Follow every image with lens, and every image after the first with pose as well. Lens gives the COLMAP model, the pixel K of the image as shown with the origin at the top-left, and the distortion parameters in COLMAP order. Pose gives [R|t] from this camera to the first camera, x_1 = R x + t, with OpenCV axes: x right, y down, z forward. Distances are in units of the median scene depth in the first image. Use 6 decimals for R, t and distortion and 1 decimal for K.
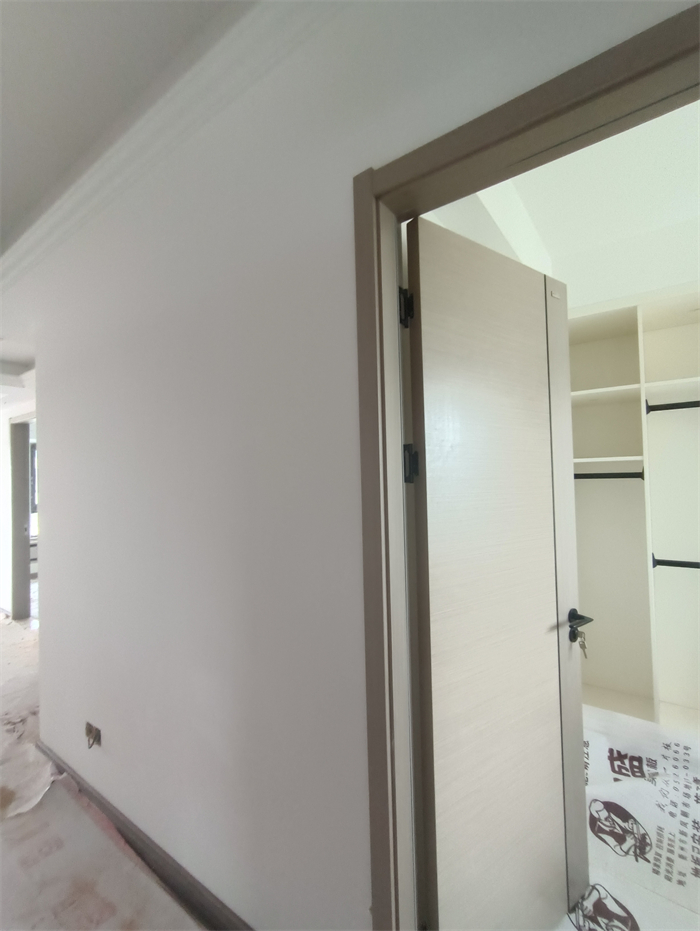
lens RADIAL K [[423.8, 0, 357.4], [0, 423.8, 469.4], [0, 0, 1]] dist [-0.000361, 0.001573]
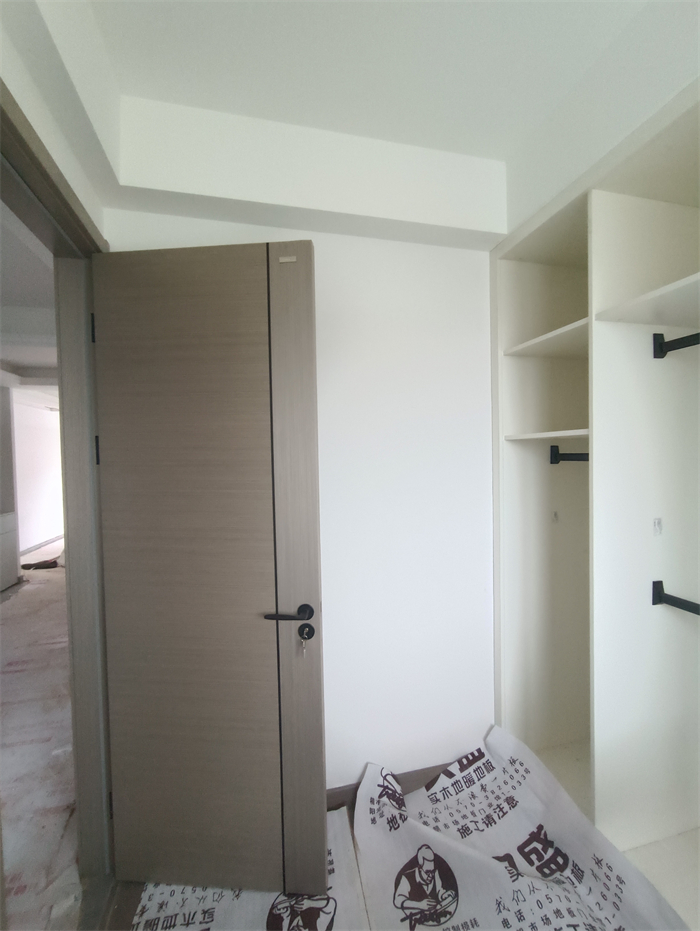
lens RADIAL K [[422.6, 0, 350.3], [0, 422.6, 471.5], [0, 0, 1]] dist [-0.000014, 0.000522]
pose [[0.756431, 0.027550, -0.653493, 0.976421], [0.022162, 0.997459, 0.067704, -0.020028], [0.653698, -0.065696, 0.753899, 0.319789]]
